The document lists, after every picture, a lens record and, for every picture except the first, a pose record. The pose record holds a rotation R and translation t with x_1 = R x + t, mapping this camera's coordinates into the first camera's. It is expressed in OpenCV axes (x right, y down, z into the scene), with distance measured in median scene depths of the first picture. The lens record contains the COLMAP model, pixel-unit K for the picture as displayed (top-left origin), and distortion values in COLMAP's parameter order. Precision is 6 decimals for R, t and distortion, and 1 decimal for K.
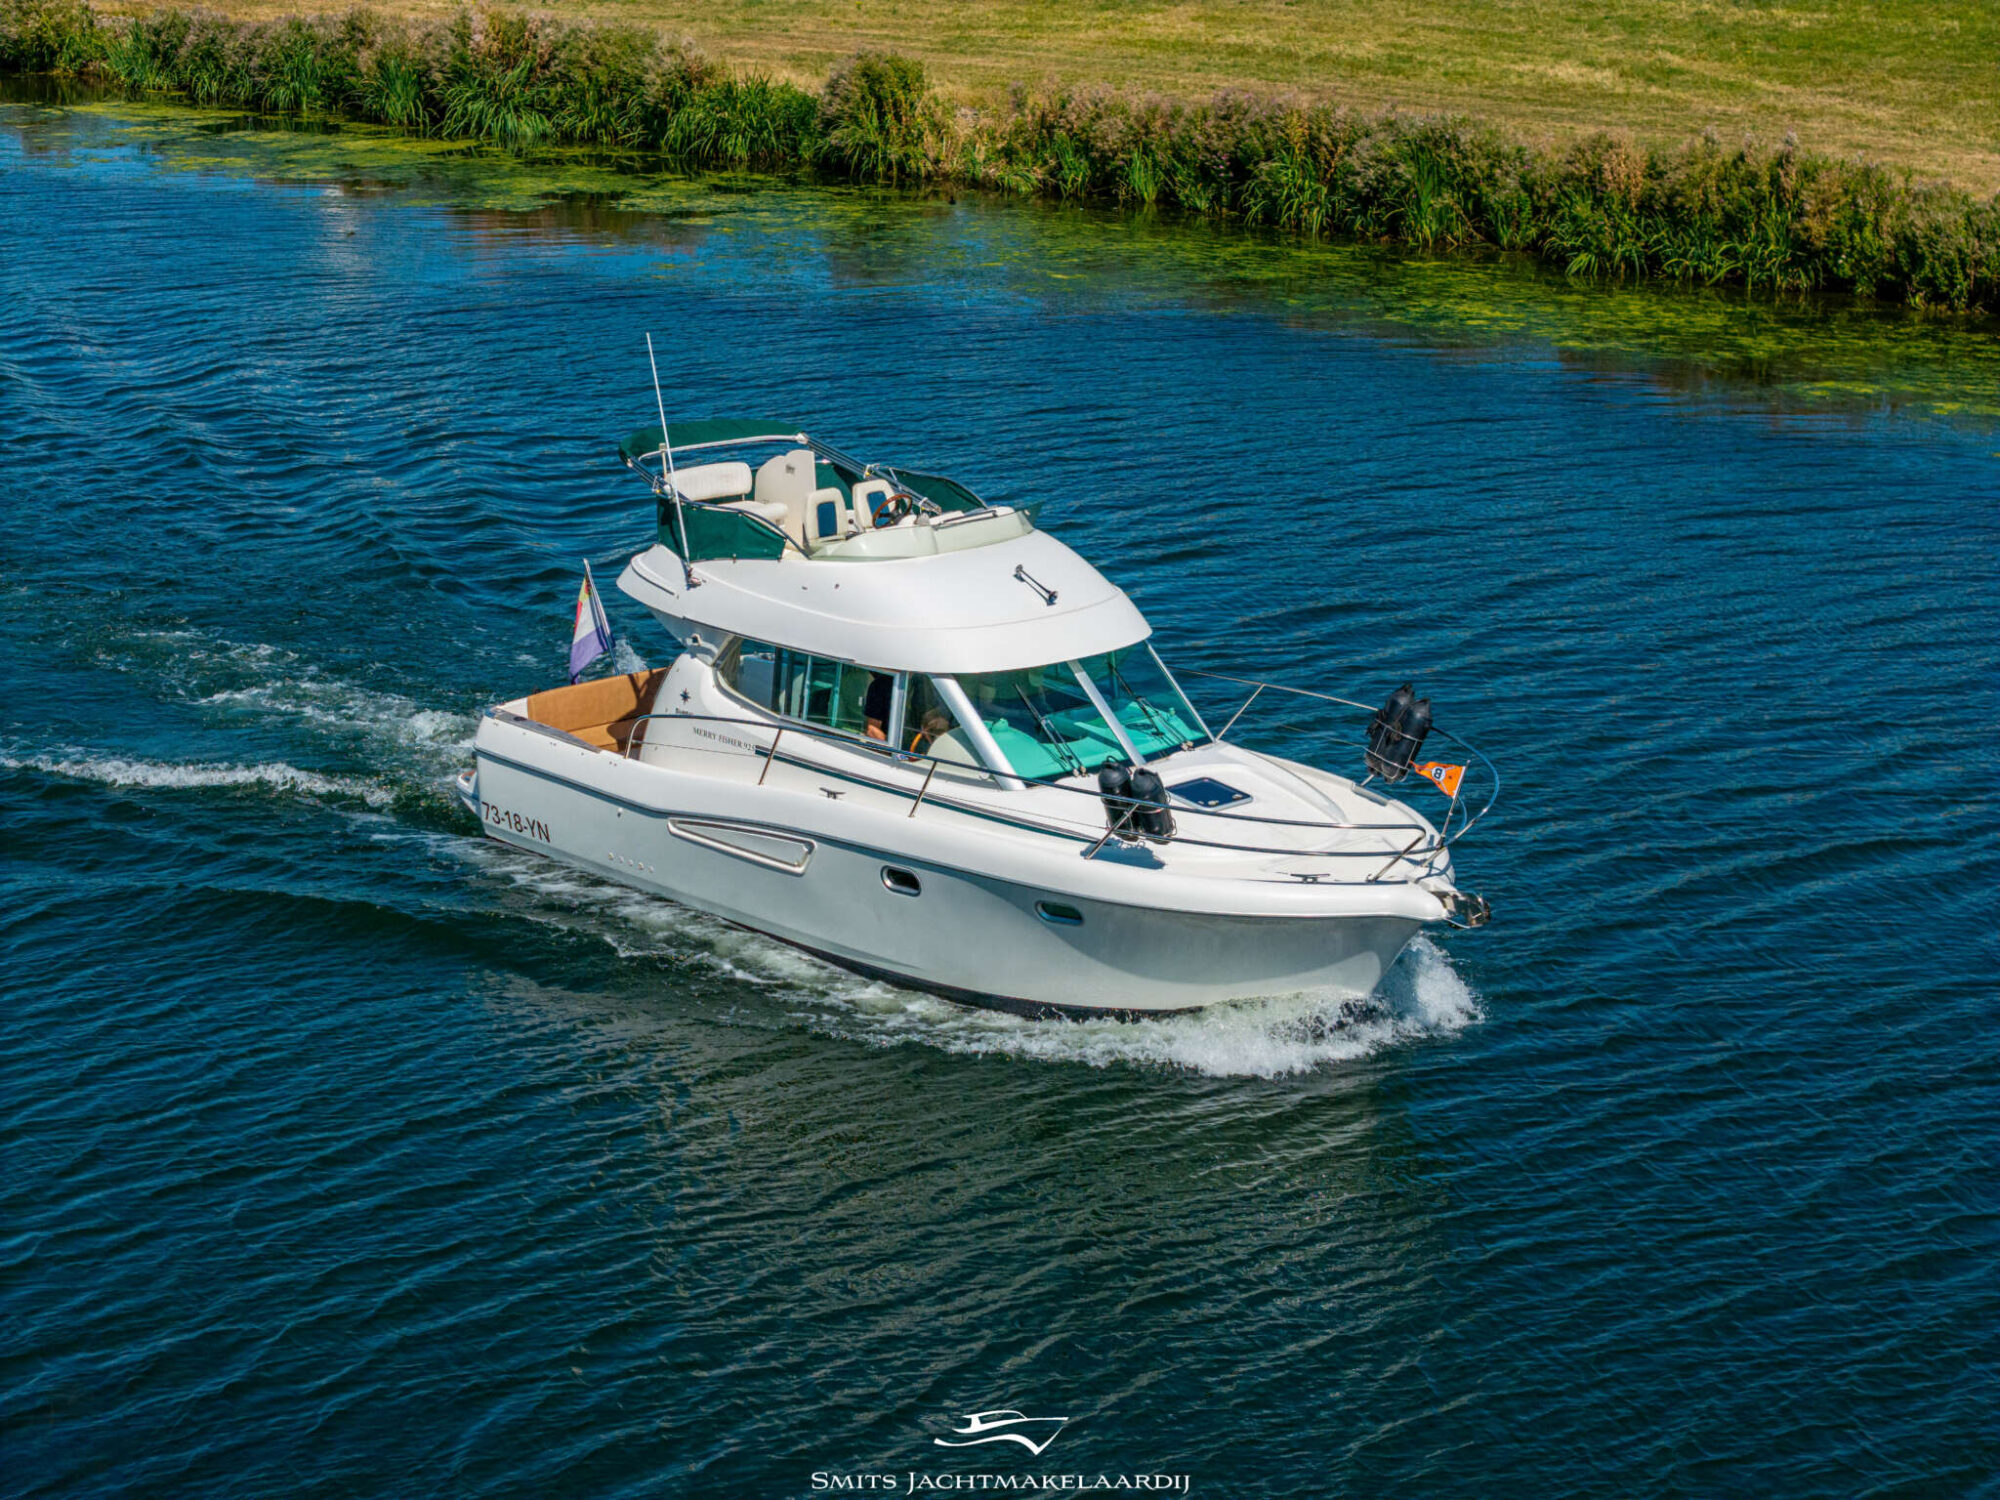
lens RADIAL K [[4412.7, 0, 1000.0], [0, 4412.7, 750.0], [0, 0, 1]] dist [-0.408748, -0.084060]
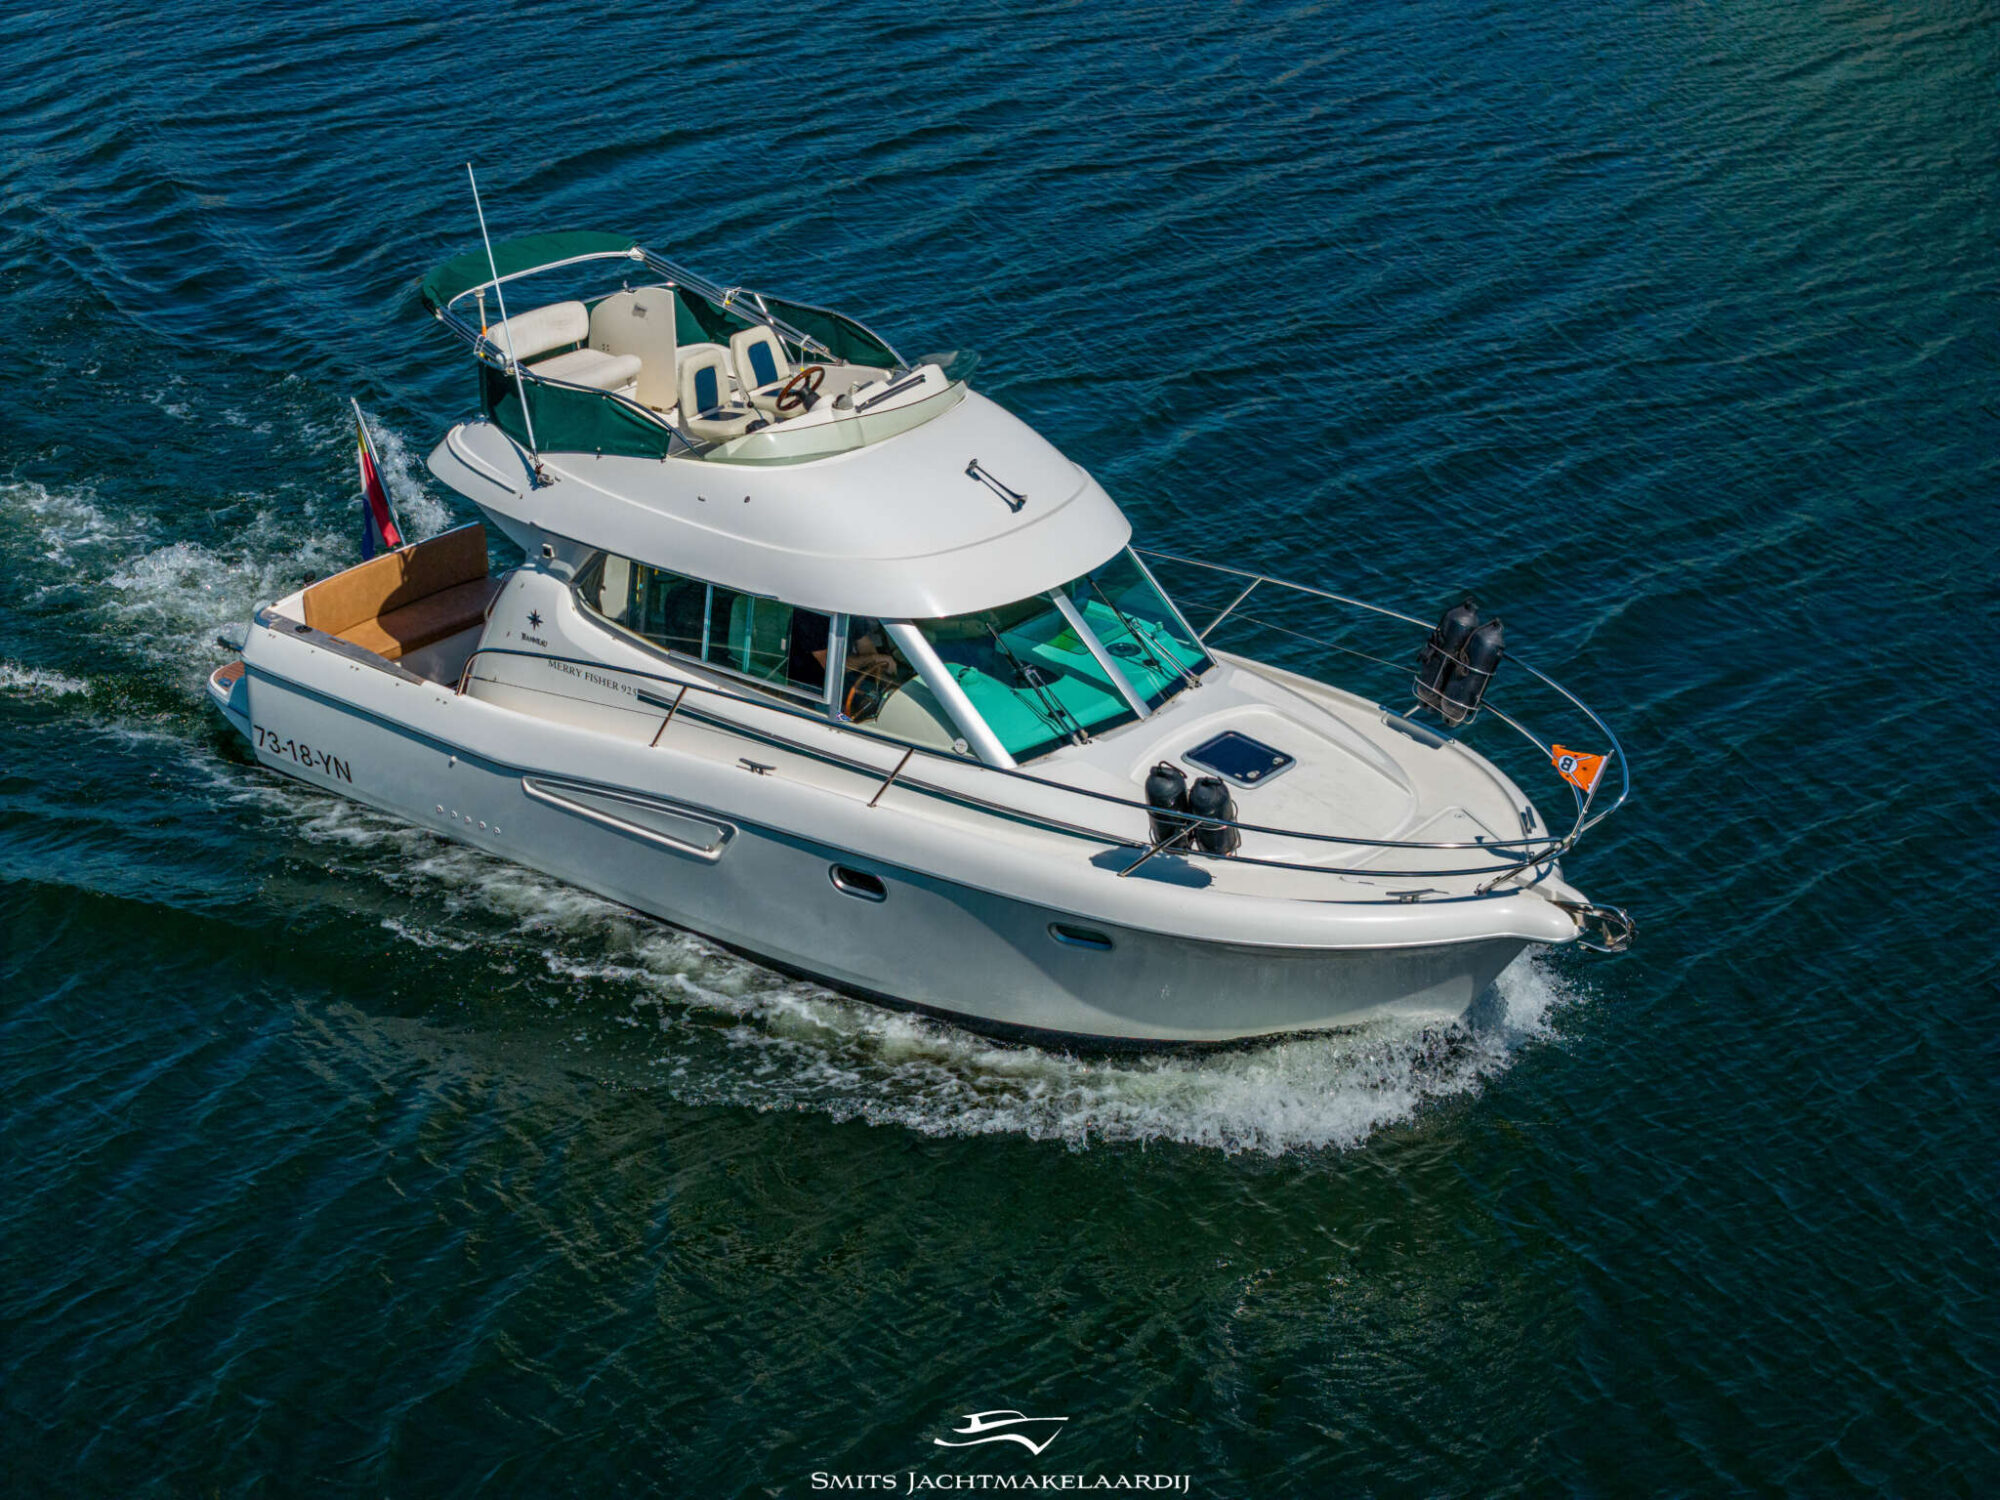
lens RADIAL K [[4412.7, 0, 1000.0], [0, 4412.7, 750.0], [0, 0, 1]] dist [-0.408748, -0.084060]
pose [[0.988071, -0.053453, 0.144424, -0.108044], [0.029220, 0.985866, 0.164967, -0.121160], [-0.151201, -0.158779, 0.975668, 0.222730]]
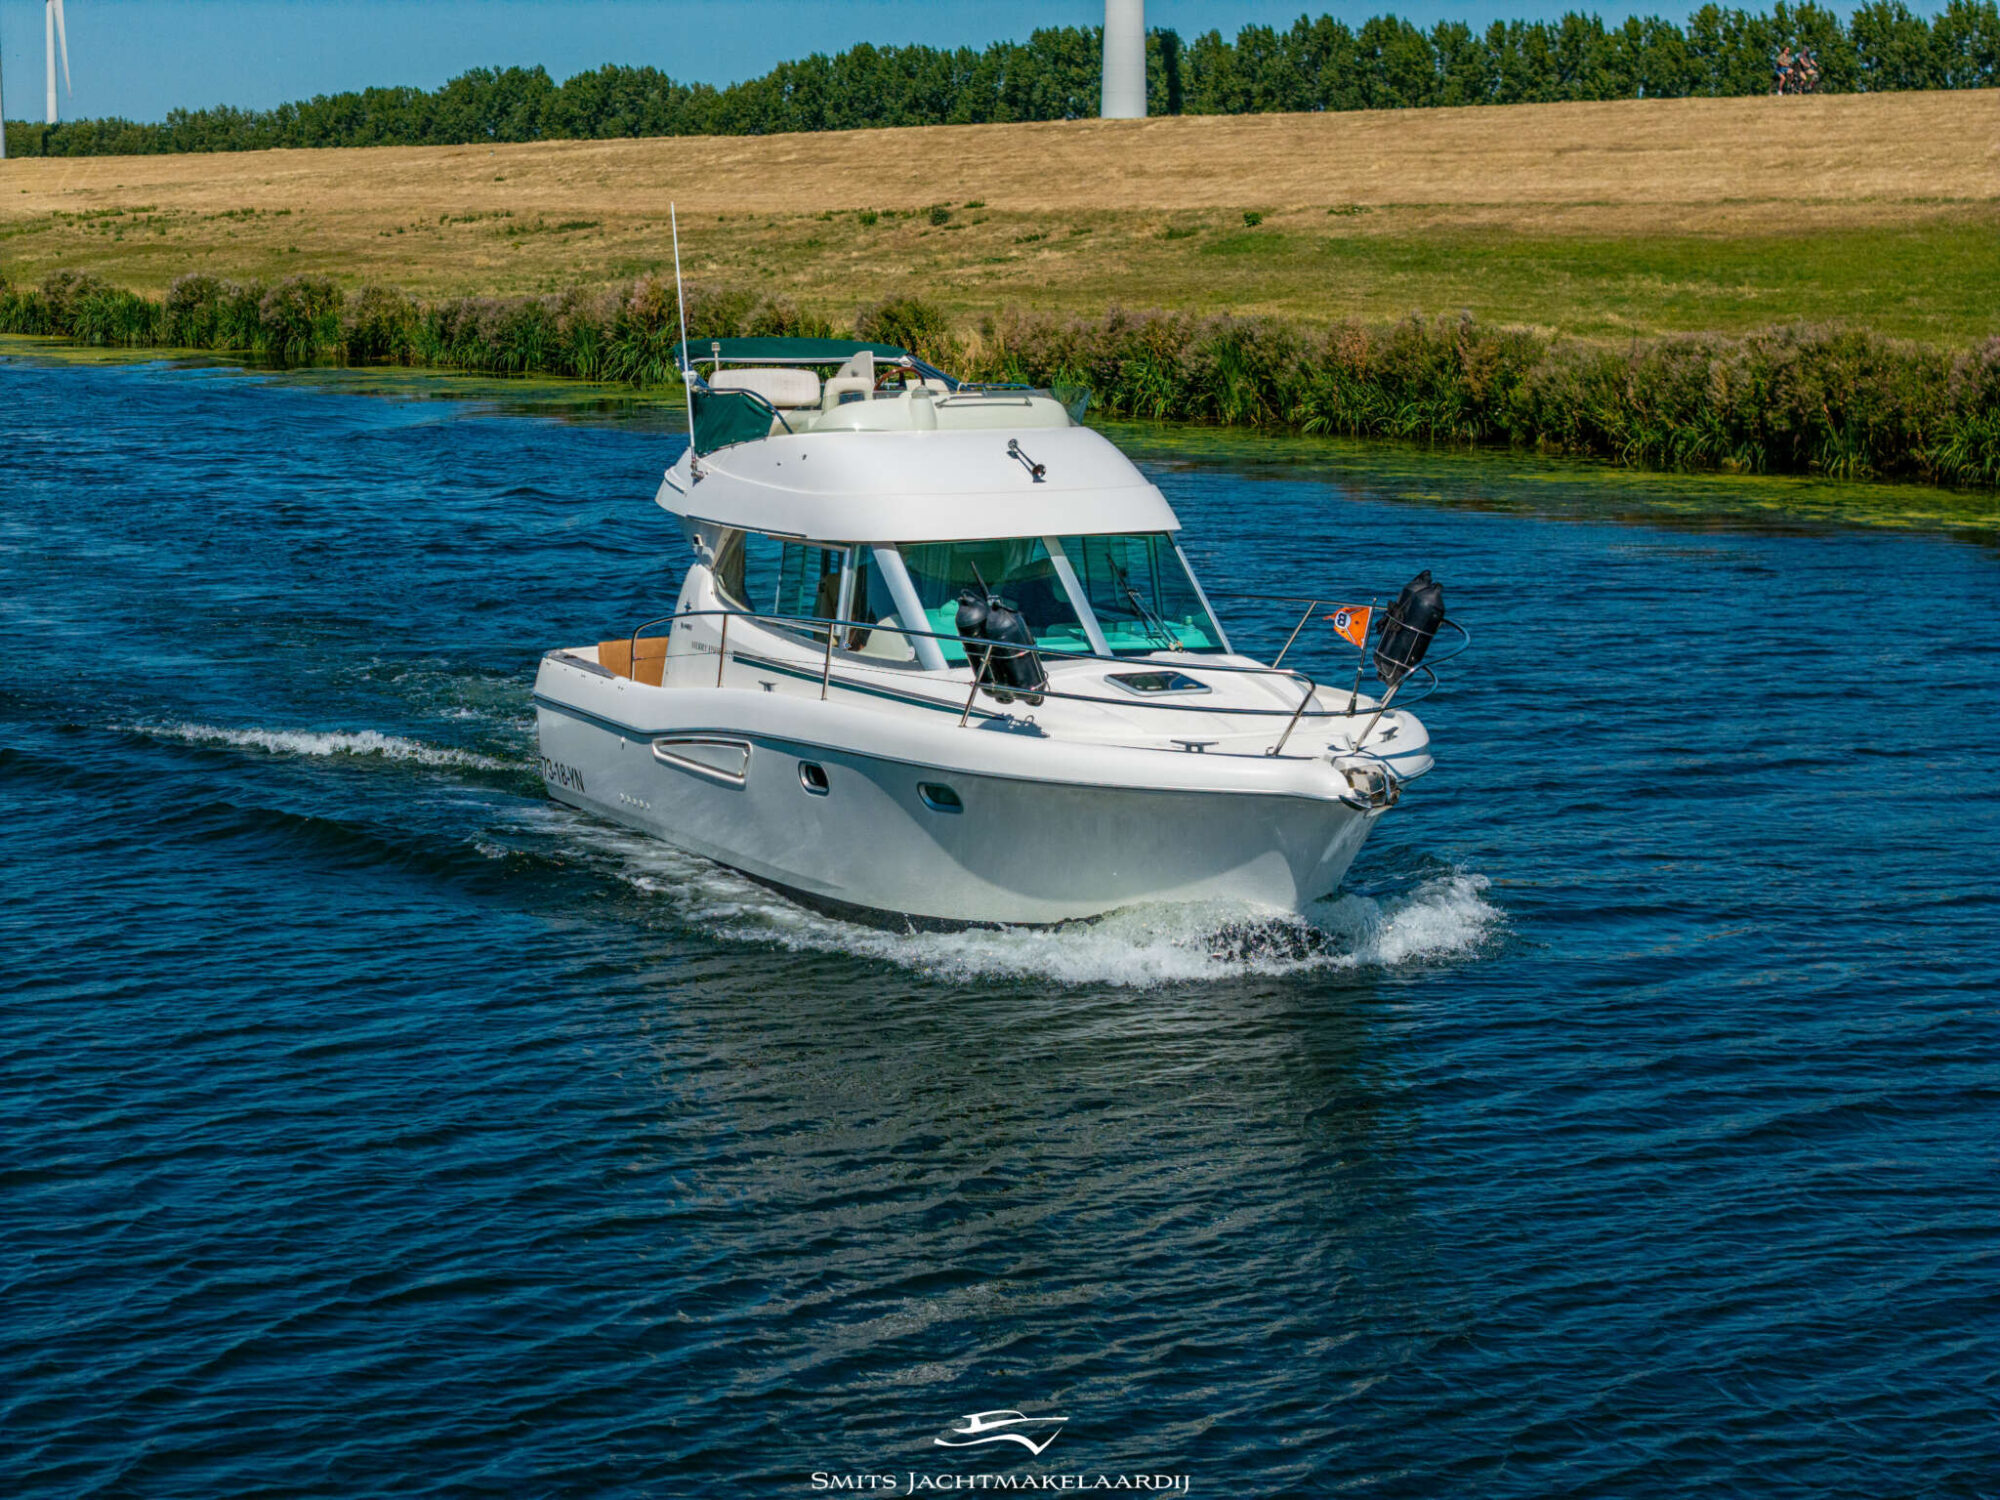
lens RADIAL K [[4412.7, 0, 1000.0], [0, 4412.7, 750.0], [0, 0, 1]] dist [-0.408748, -0.084060]
pose [[0.952865, 0.031388, -0.301768, 0.263672], [-0.070687, 0.990230, -0.120203, 0.121824], [0.295046, 0.135868, 0.945774, 0.197789]]
